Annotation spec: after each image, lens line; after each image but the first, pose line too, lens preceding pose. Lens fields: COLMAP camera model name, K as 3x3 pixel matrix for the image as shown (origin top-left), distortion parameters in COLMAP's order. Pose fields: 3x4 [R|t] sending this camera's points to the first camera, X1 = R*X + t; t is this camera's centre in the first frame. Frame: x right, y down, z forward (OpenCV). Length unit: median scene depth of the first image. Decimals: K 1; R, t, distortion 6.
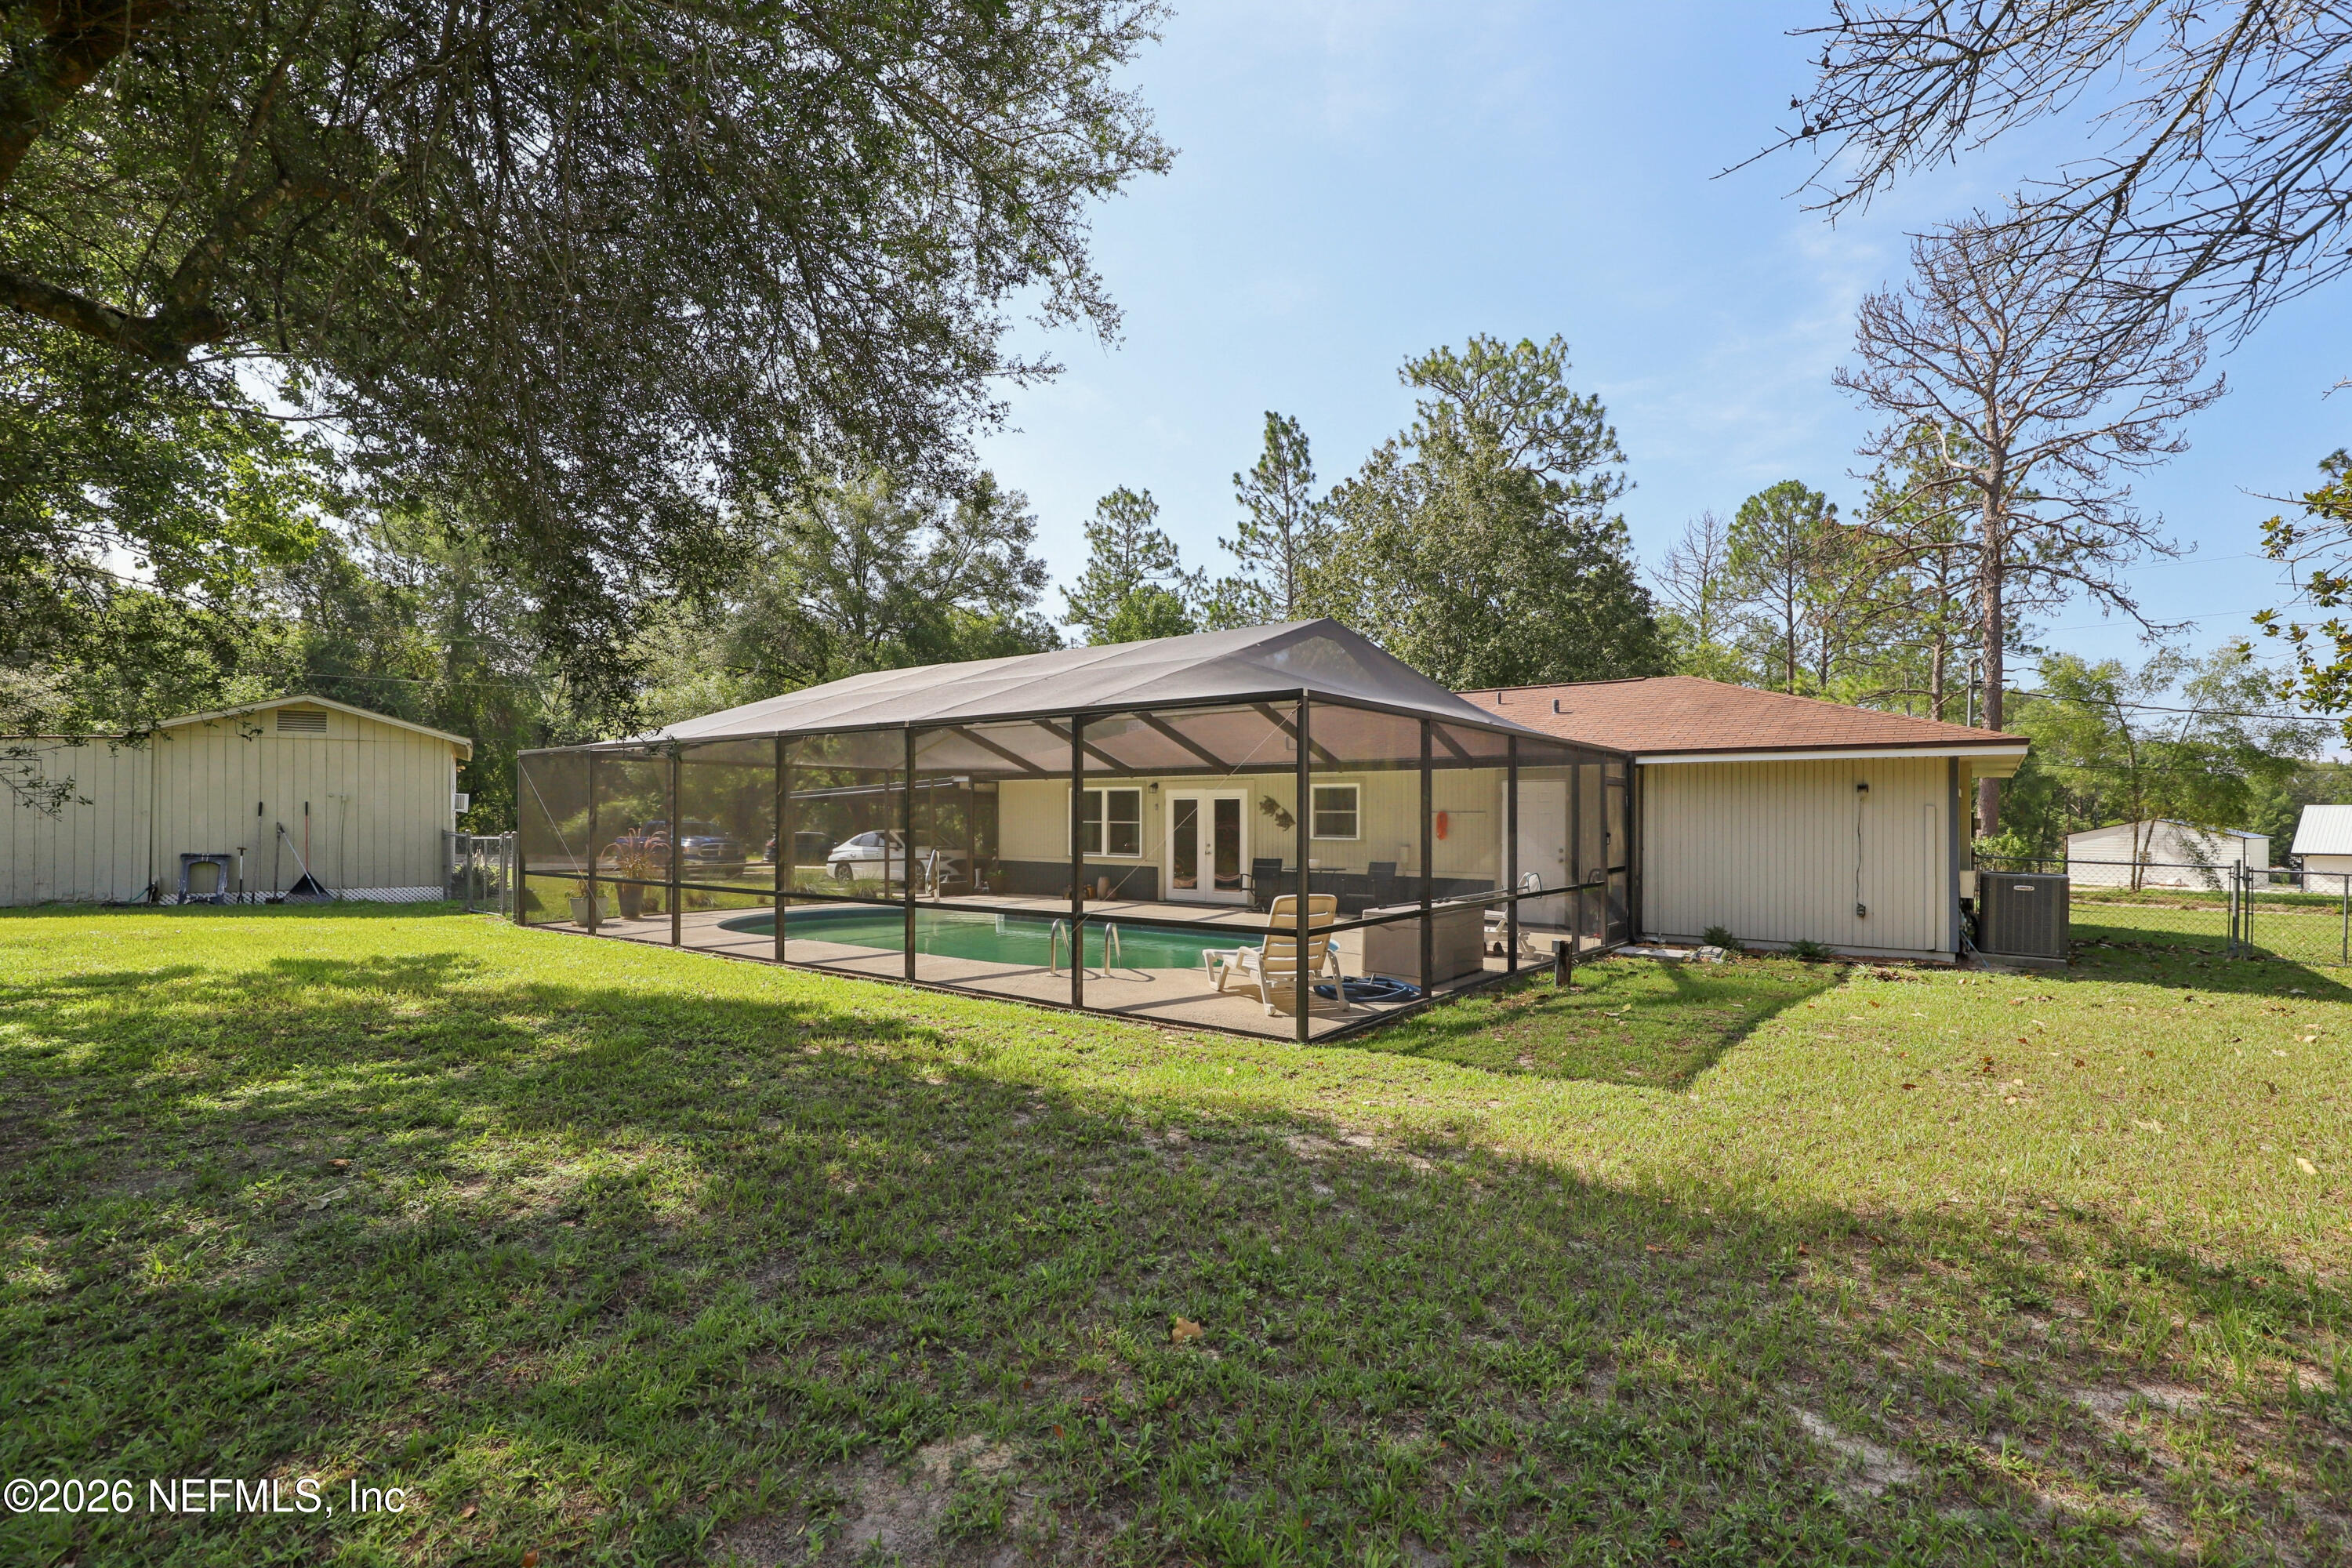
lens RADIAL K [[1067.7, 0, 1175.8], [0, 1067.7, 804.4], [0, 0, 1]] dist [-0.016870, -0.001259]
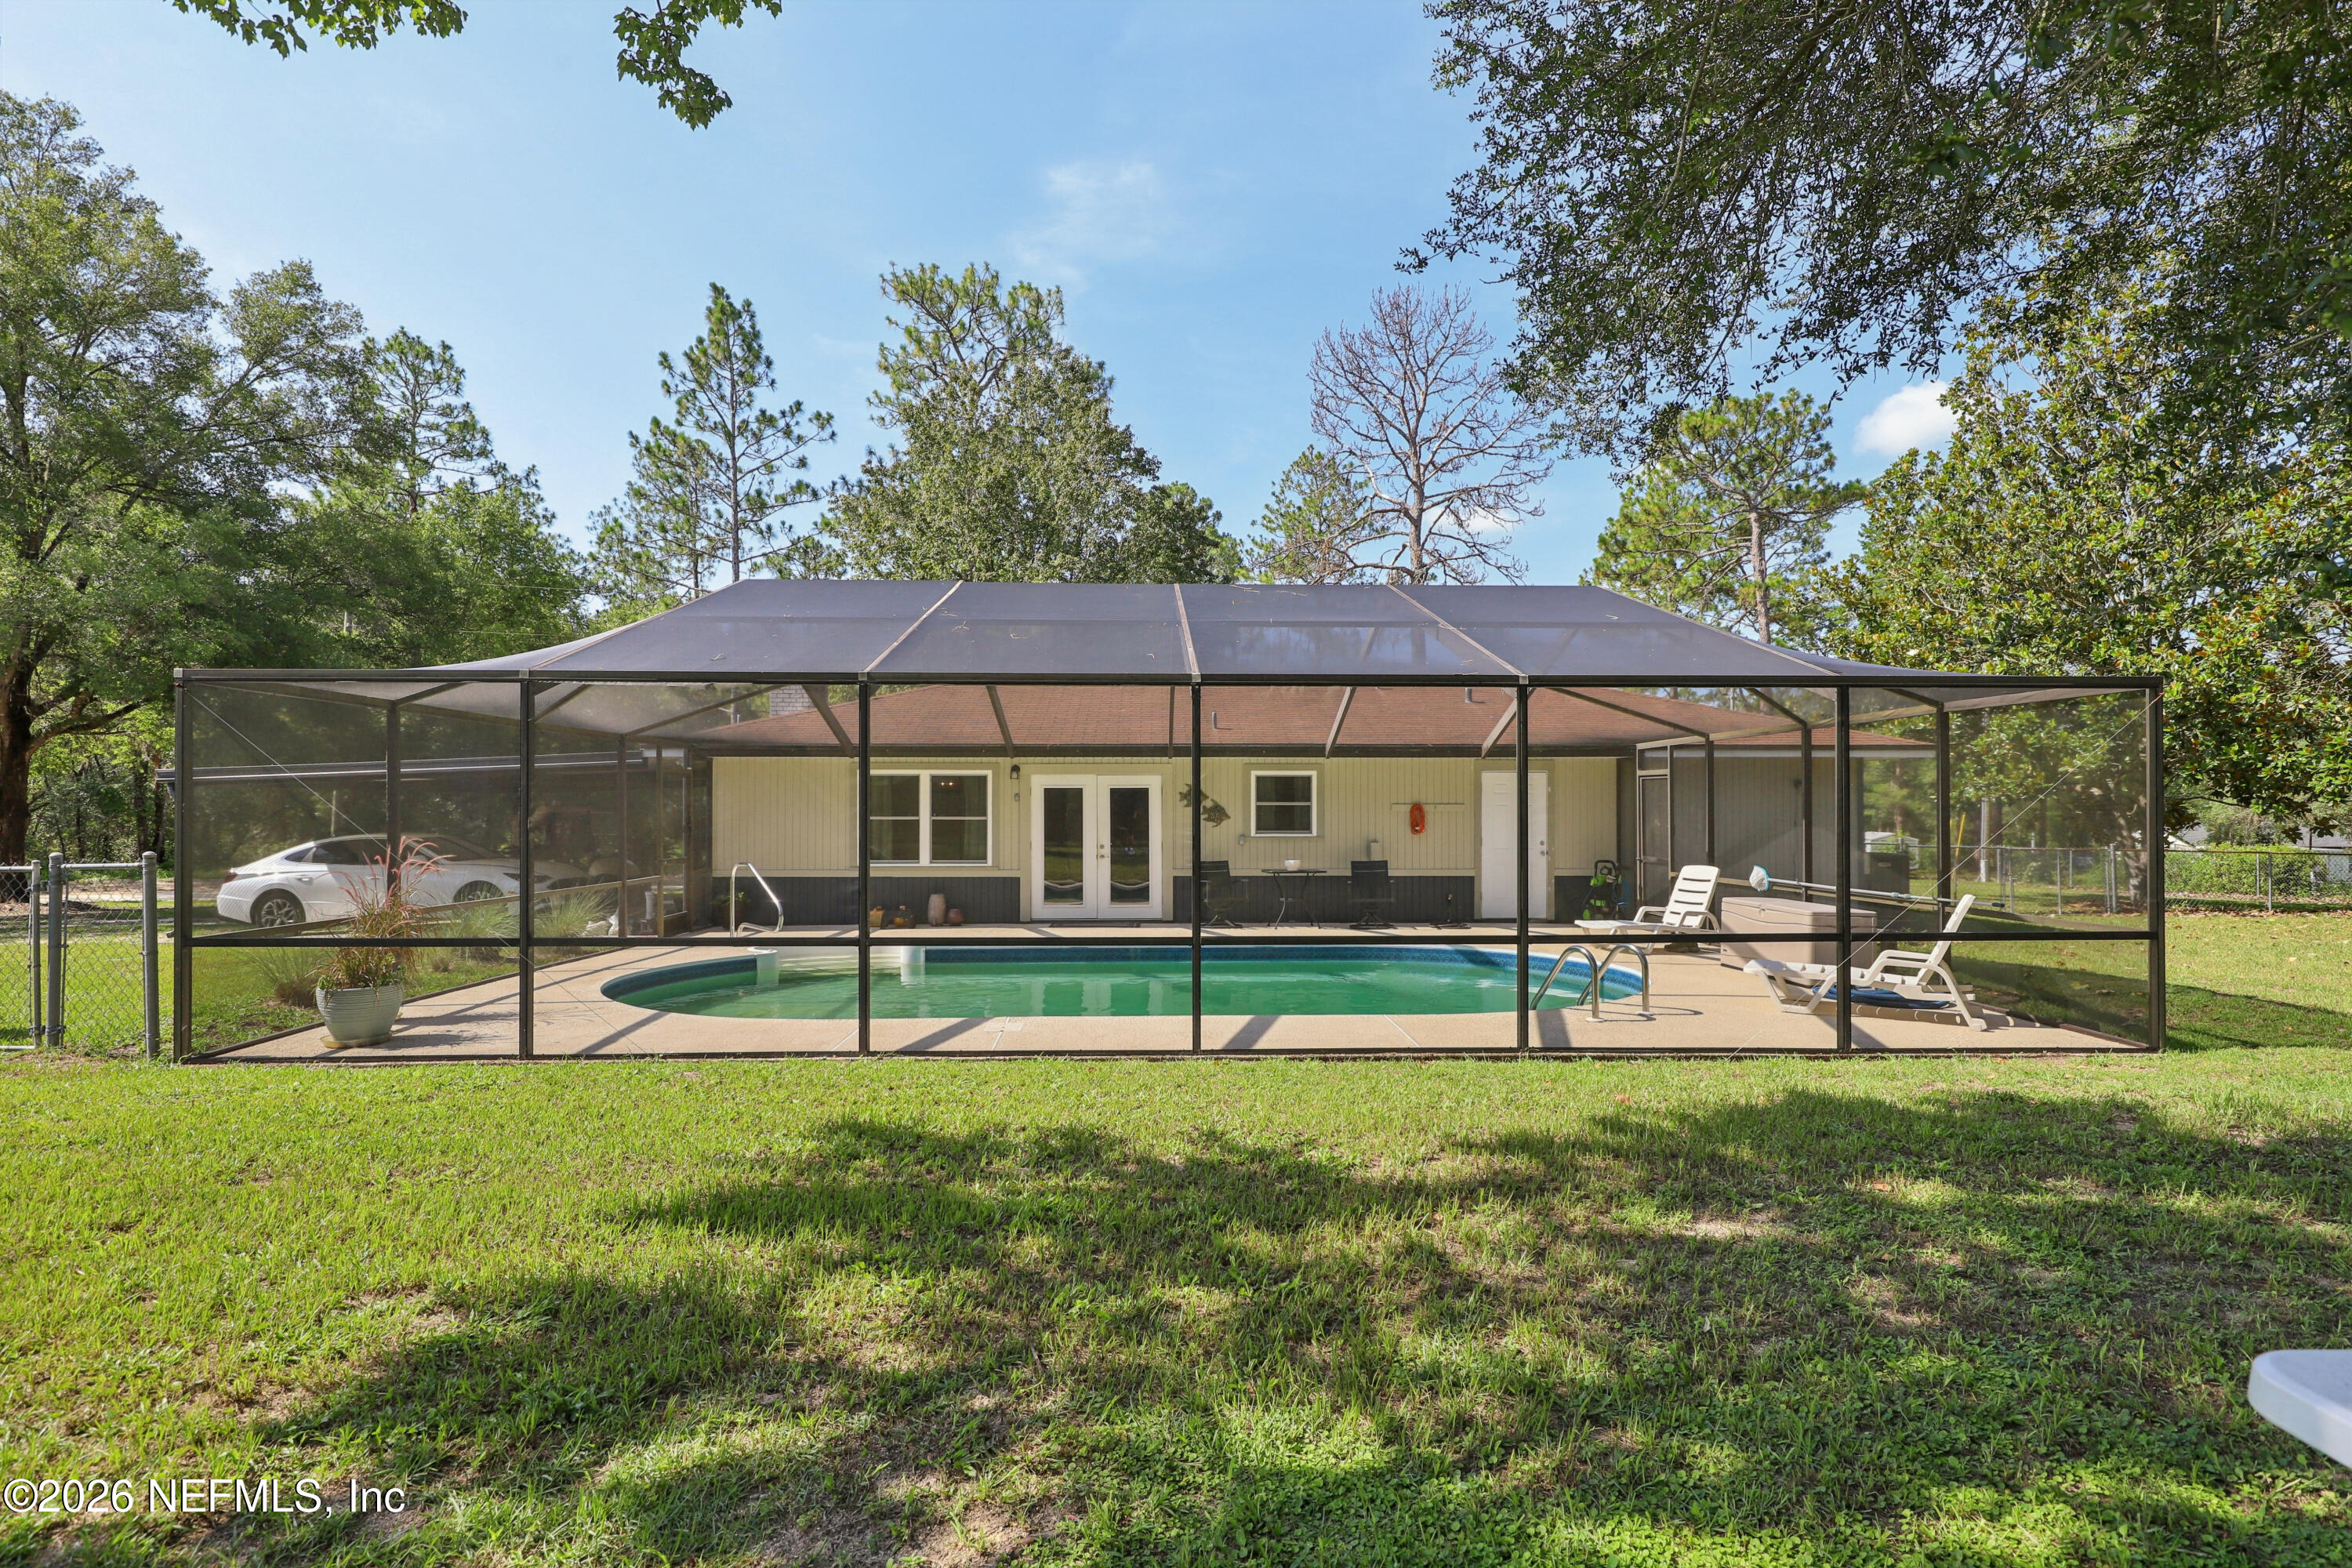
lens RADIAL K [[1190.8, 0, 1188.7], [0, 1190.8, 794.4], [0, 0, 1]] dist [0.002678, -0.002161]
pose [[0.773470, 0.002721, 0.633828, -0.416635], [-0.003468, 0.999994, -0.000061, -0.000323], [-0.633824, -0.002151, 0.773474, 0.244537]]
